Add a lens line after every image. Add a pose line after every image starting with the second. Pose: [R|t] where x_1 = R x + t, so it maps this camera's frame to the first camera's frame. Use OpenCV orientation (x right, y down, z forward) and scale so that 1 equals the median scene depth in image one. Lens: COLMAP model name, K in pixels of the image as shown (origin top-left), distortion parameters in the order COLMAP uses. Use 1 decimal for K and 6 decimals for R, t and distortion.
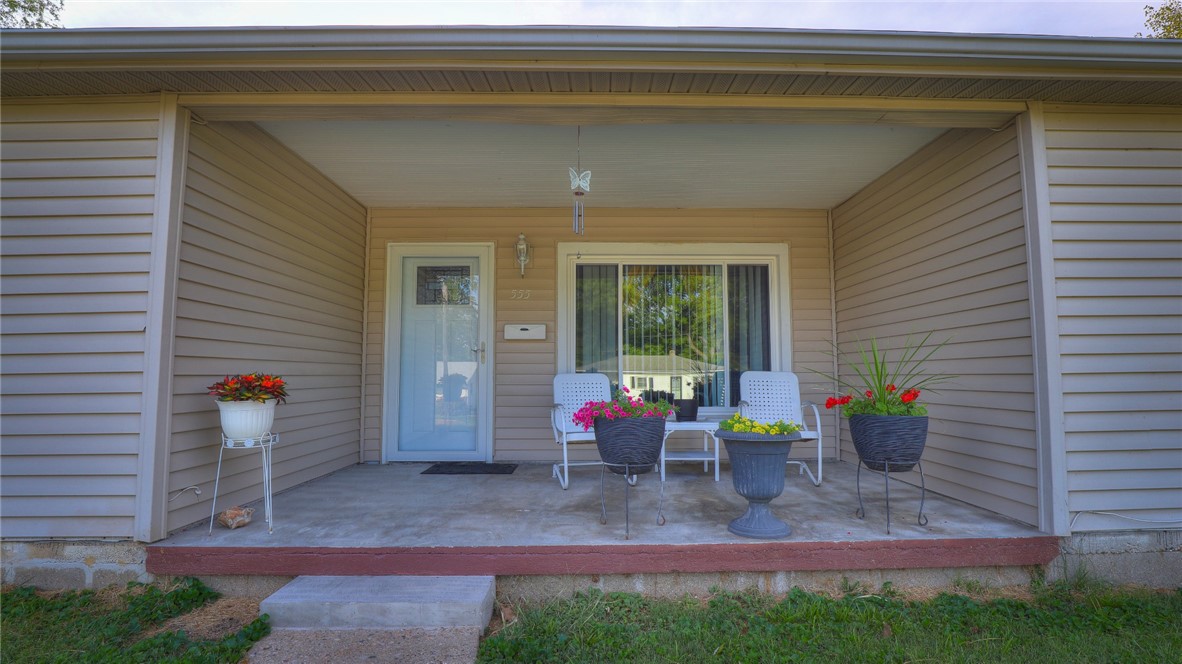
lens RADIAL K [[587.5, 0, 591.4], [0, 587.5, 330.3], [0, 0, 1]] dist [0.000001, -0.000037]
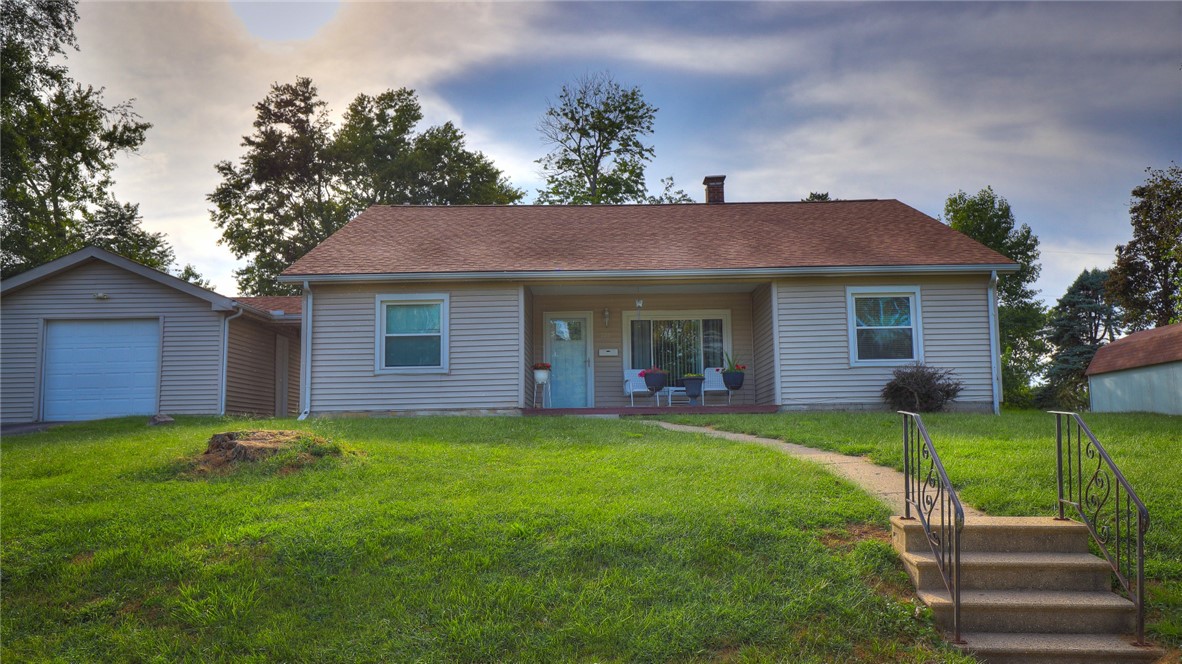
lens RADIAL K [[1028.9, 0, 589.0], [0, 1028.9, 333.0], [0, 0, 1]] dist [0.059975, 0.020512]
pose [[0.999883, -0.013272, -0.007599, -0.155759], [0.012916, 0.998901, -0.045055, 0.102195], [0.008189, 0.044951, 0.998956, -2.832093]]
